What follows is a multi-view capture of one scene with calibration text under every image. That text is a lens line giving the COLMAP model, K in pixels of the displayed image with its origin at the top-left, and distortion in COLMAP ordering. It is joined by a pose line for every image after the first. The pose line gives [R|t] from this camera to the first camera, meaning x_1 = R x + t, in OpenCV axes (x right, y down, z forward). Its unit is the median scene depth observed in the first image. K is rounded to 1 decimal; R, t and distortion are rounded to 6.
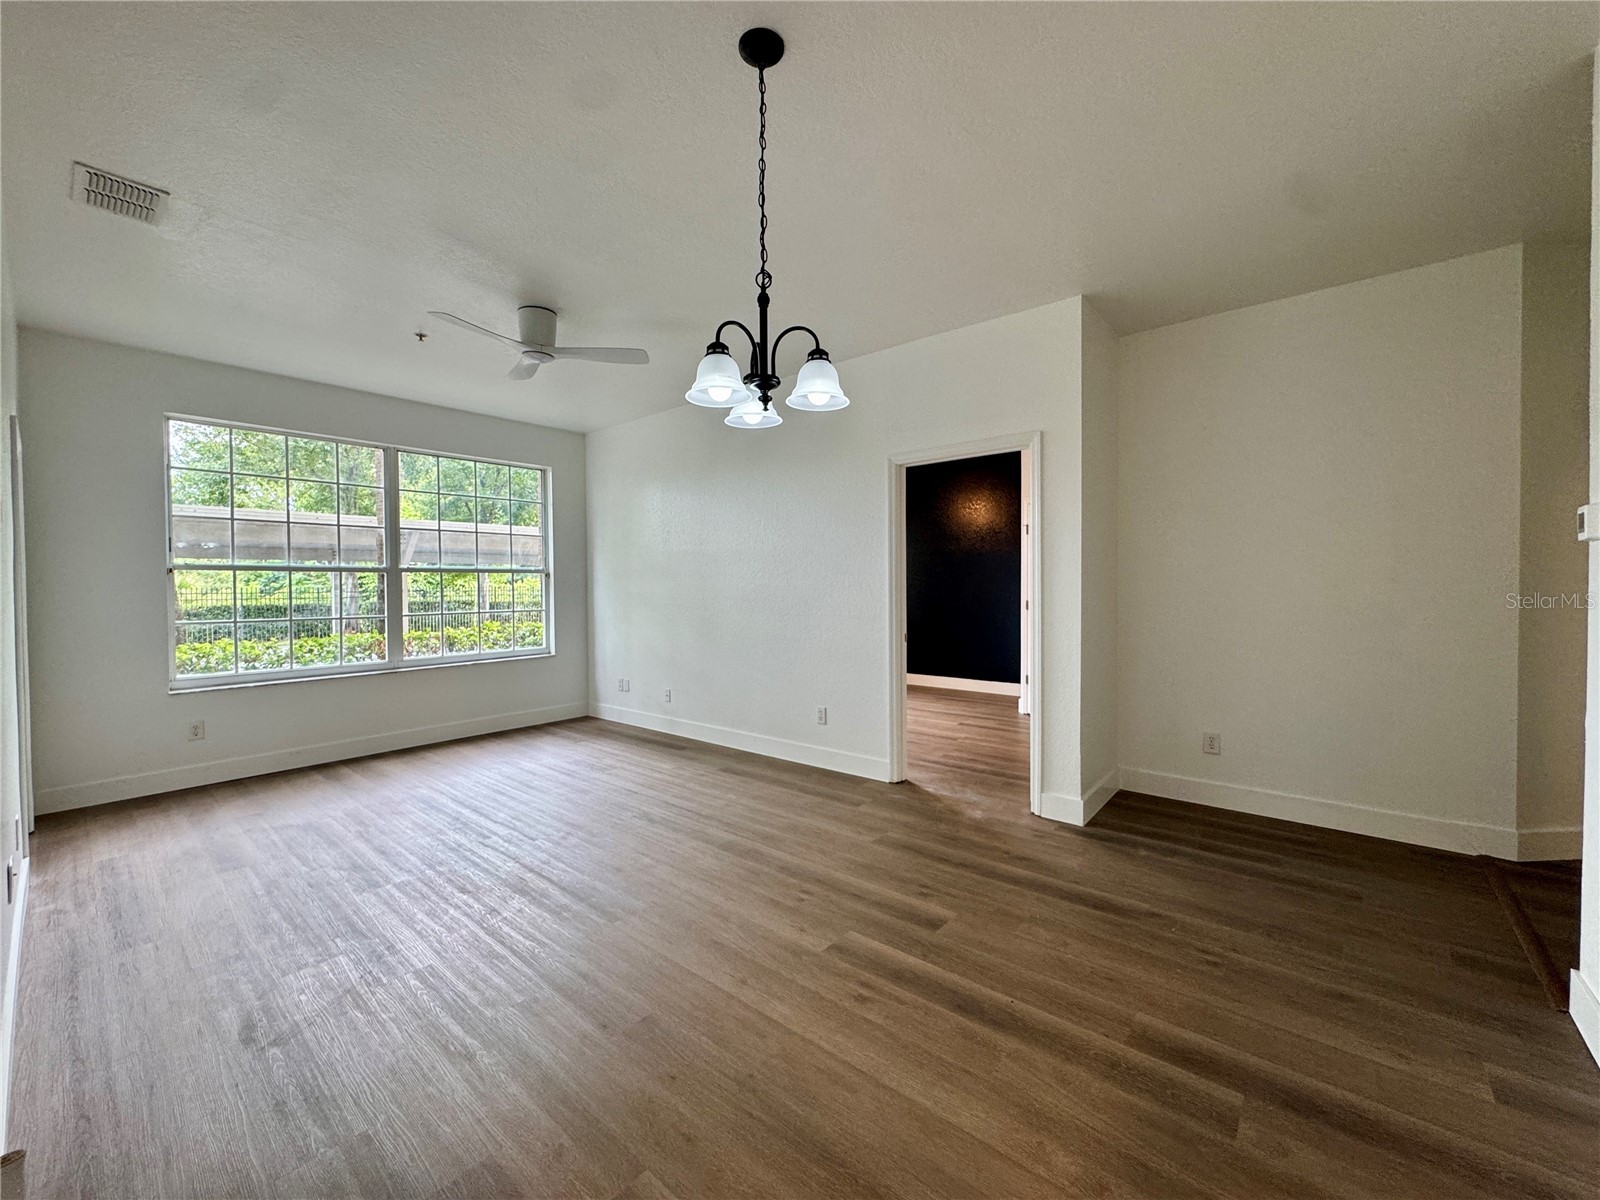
lens RADIAL K [[639.3, 0, 799.6], [0, 639.3, 596.8], [0, 0, 1]] dist [-0.003201, 0.000304]
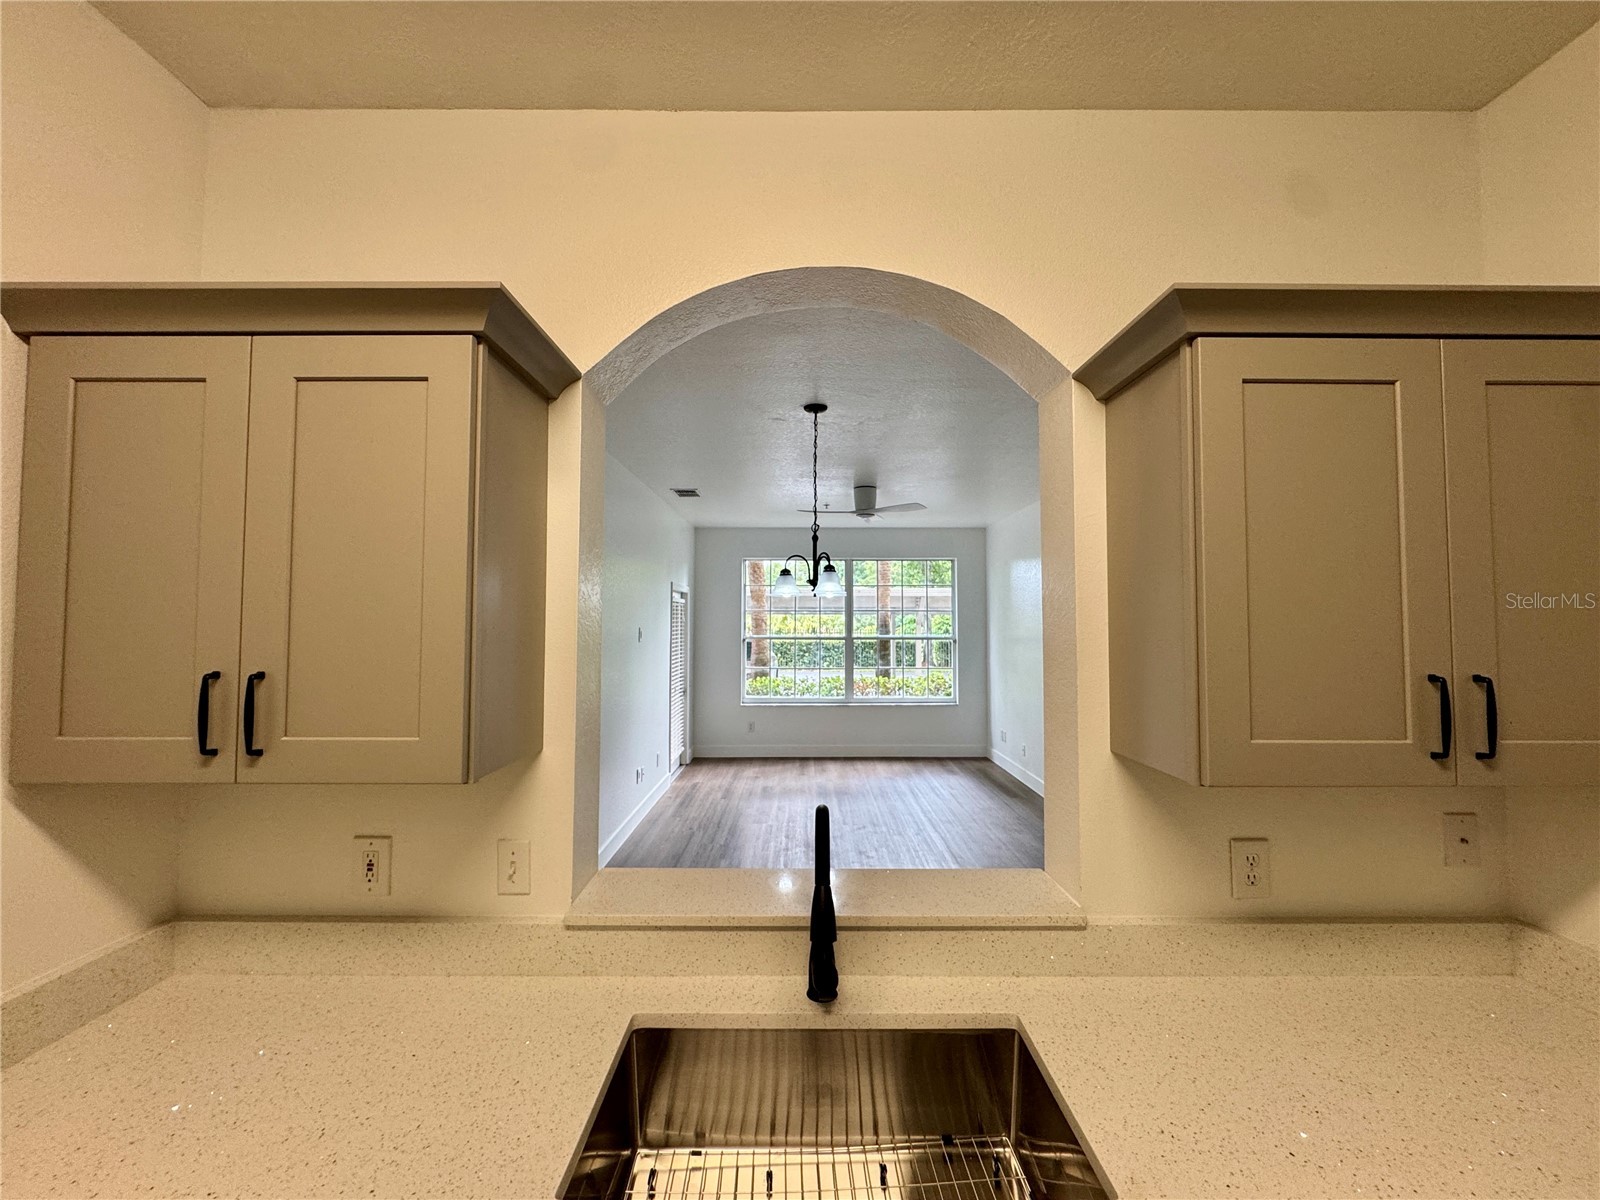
lens RADIAL K [[638.4, 0, 800.4], [0, 638.4, 595.4], [0, 0, 1]] dist [-0.000438, 0.000094]
pose [[0.645074, -0.022646, -0.763784, 0.704440], [-0.021604, 0.998621, -0.047856, -0.105422], [0.763815, 0.047372, 0.643695, -0.127172]]
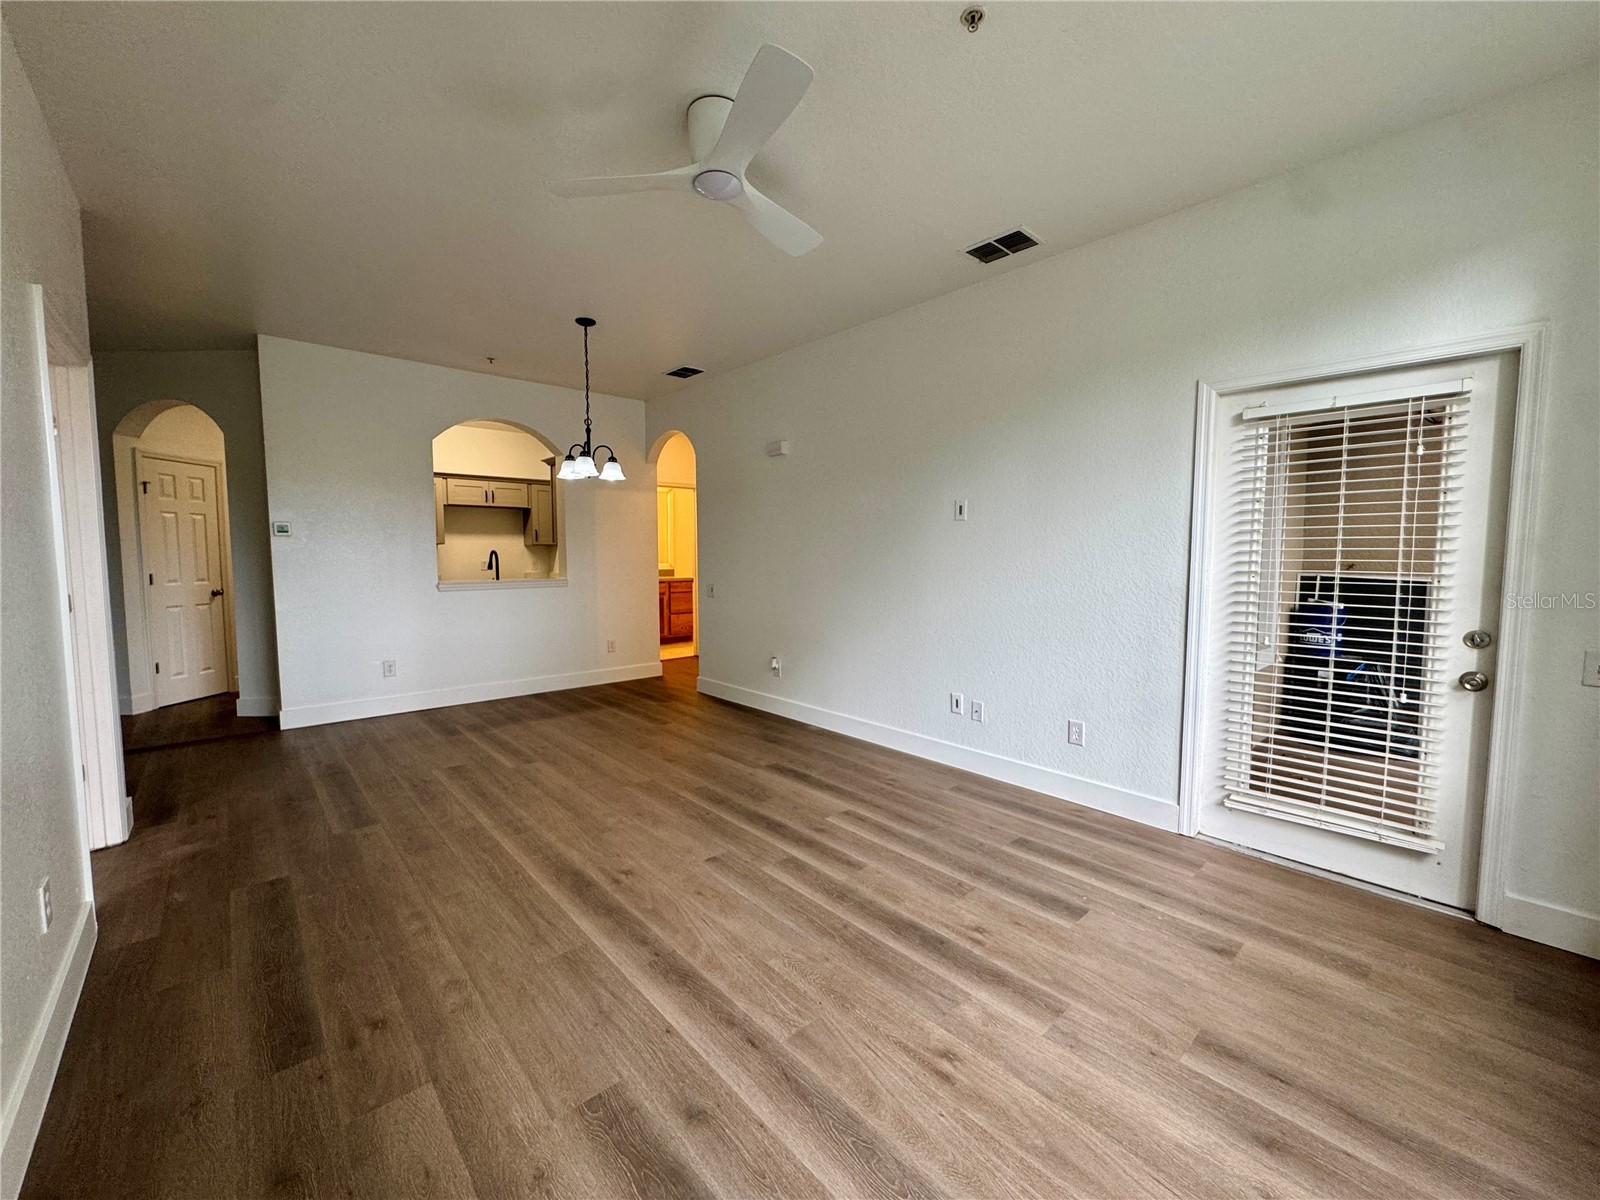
lens RADIAL K [[639.3, 0, 799.6], [0, 639.3, 596.8], [0, 0, 1]] dist [-0.003201, 0.000304]
pose [[-0.991085, -0.002269, 0.133213, -0.593760], [0.009856, 0.995867, 0.090288, -0.029802], [-0.132867, 0.090796, -0.986966, 1.701078]]
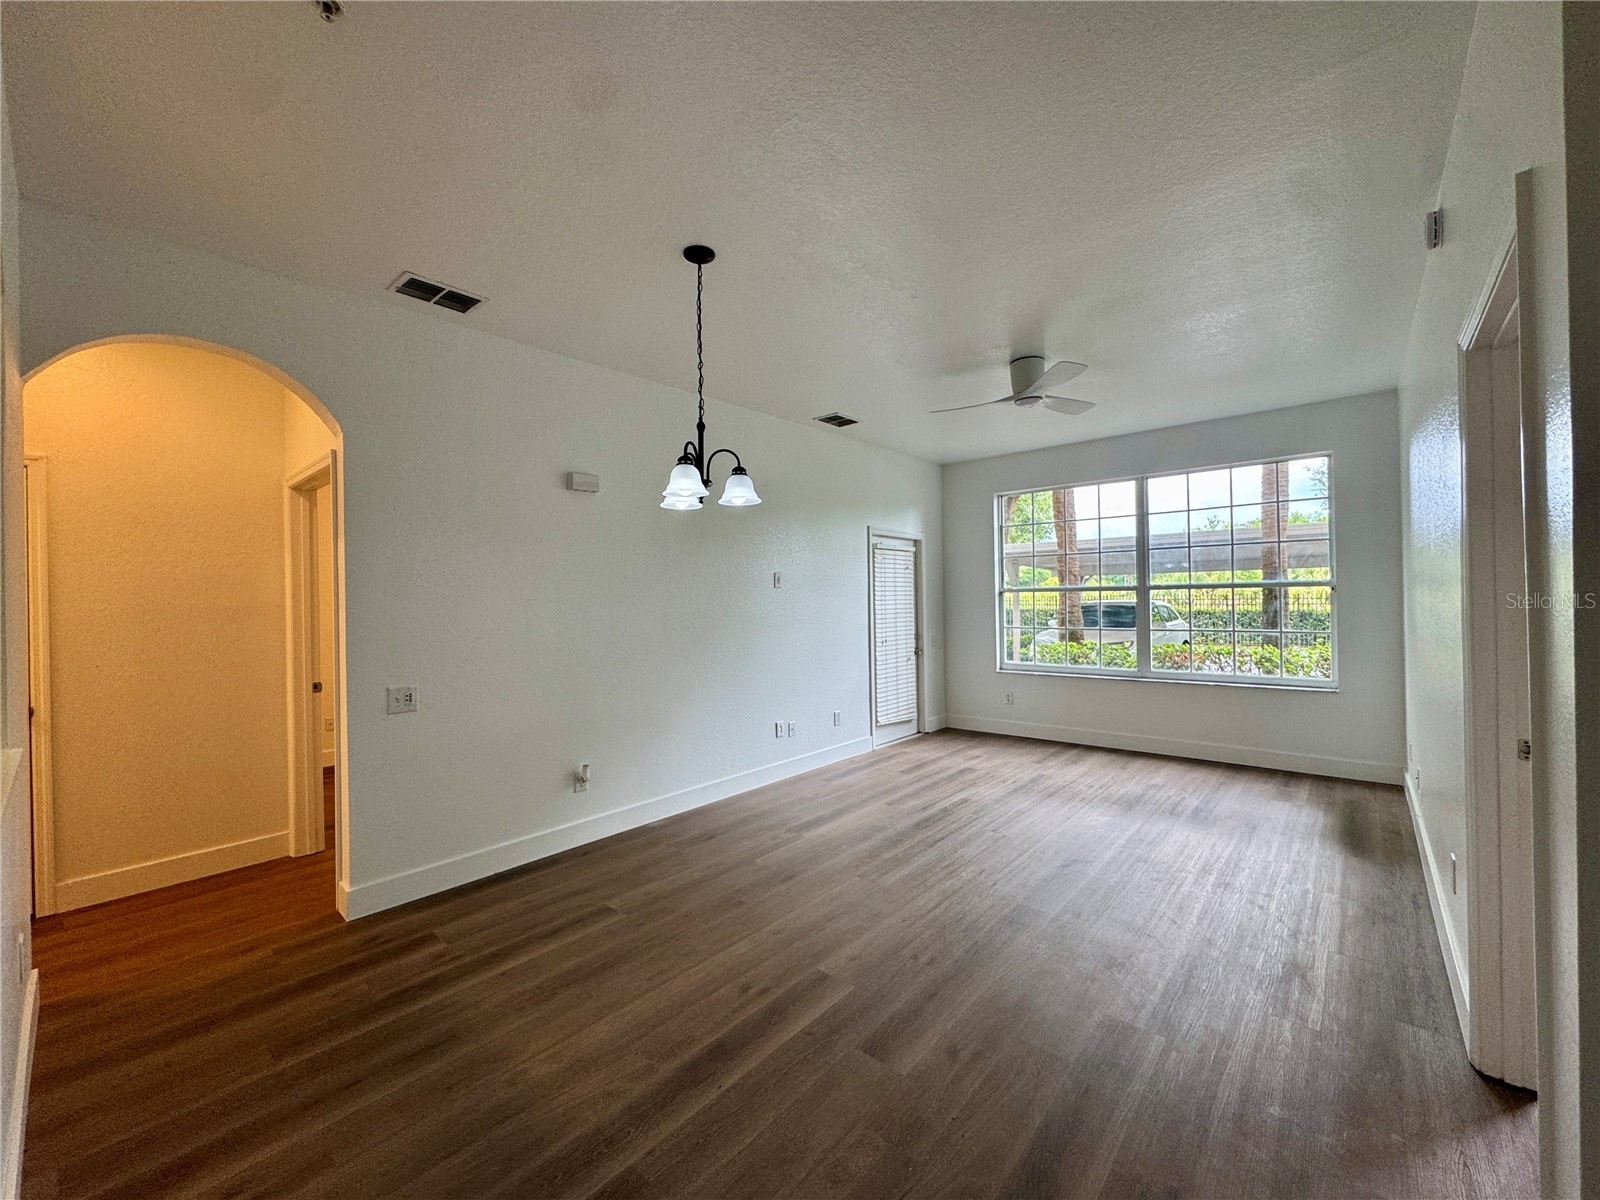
lens RADIAL K [[639.3, 0, 799.6], [0, 639.3, 596.8], [0, 0, 1]] dist [-0.003201, 0.000304]
pose [[-0.016703, 0.004062, -0.999852, 0.718581], [-0.003237, 0.999986, 0.004117, -0.044841], [0.999855, 0.003305, -0.016689, 0.646689]]
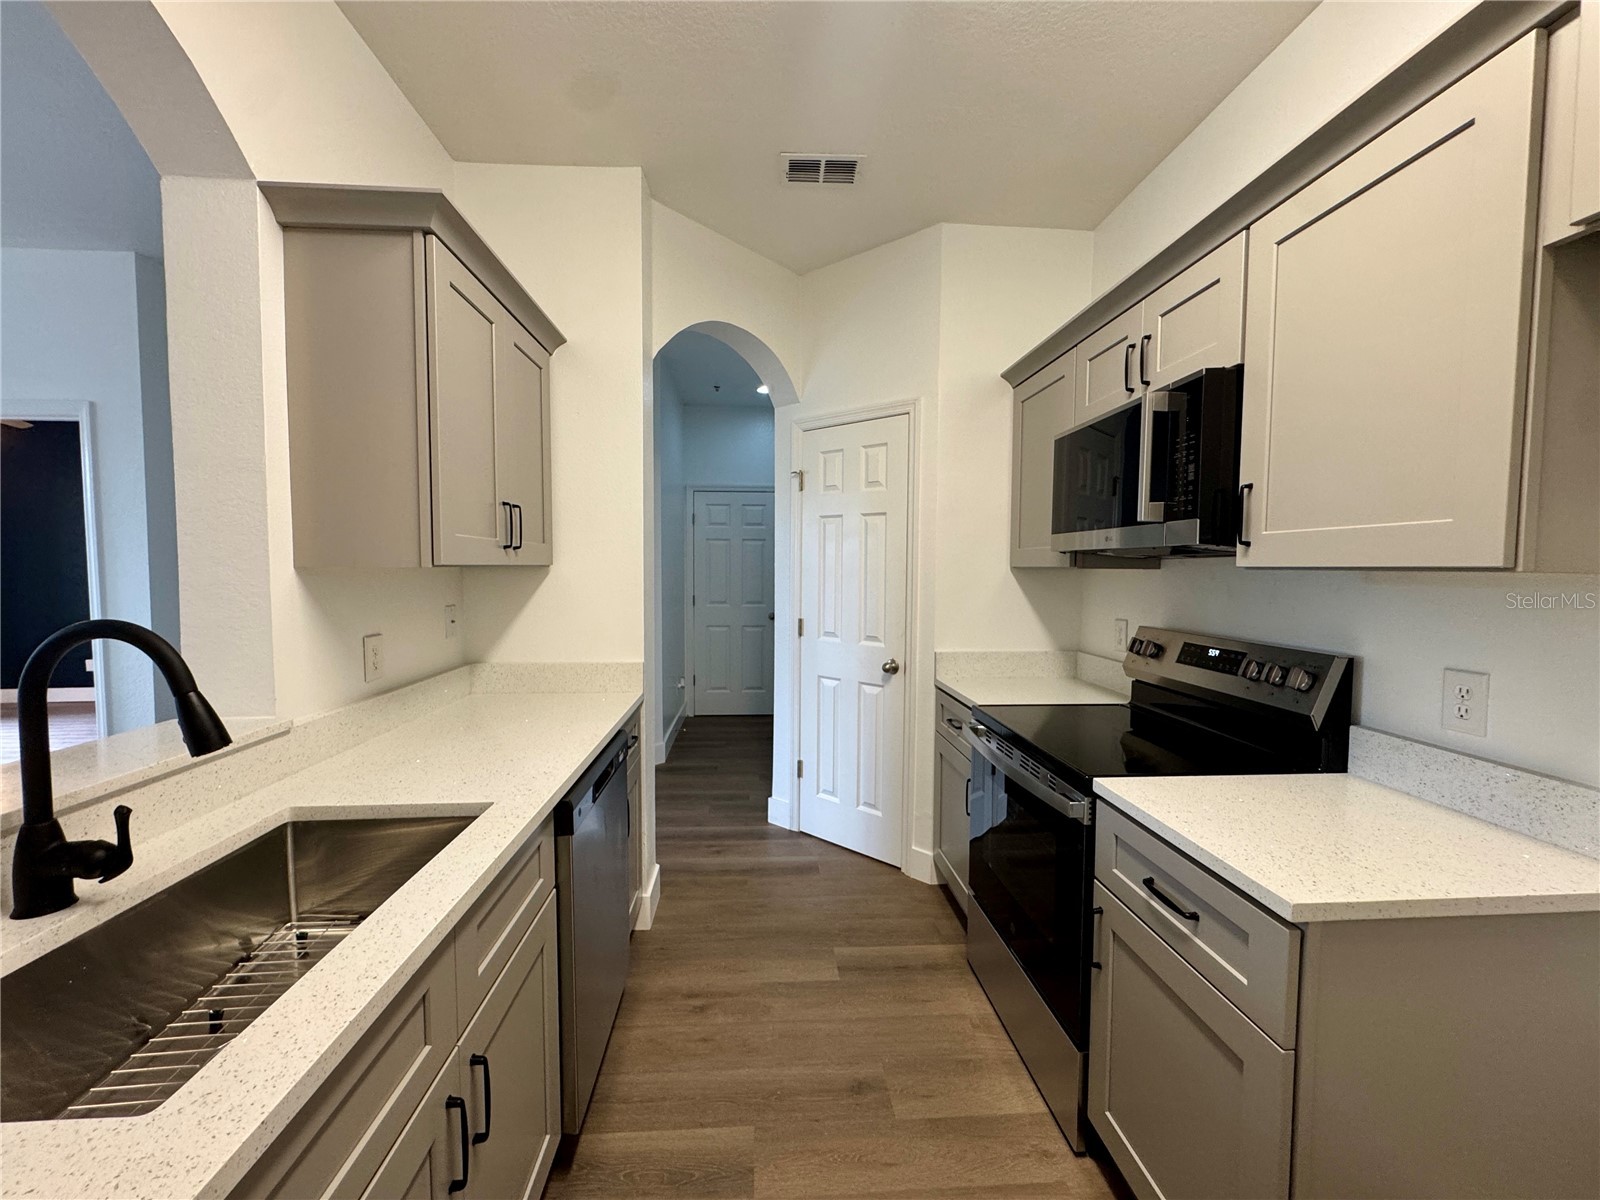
lens RADIAL K [[639.3, 0, 799.6], [0, 639.3, 596.8], [0, 0, 1]] dist [-0.003201, 0.000304]
pose [[0.719663, -0.024409, 0.693894, 0.468648], [0.006010, 0.999563, 0.028928, -0.022483], [-0.694297, -0.016648, 0.719496, -0.258096]]
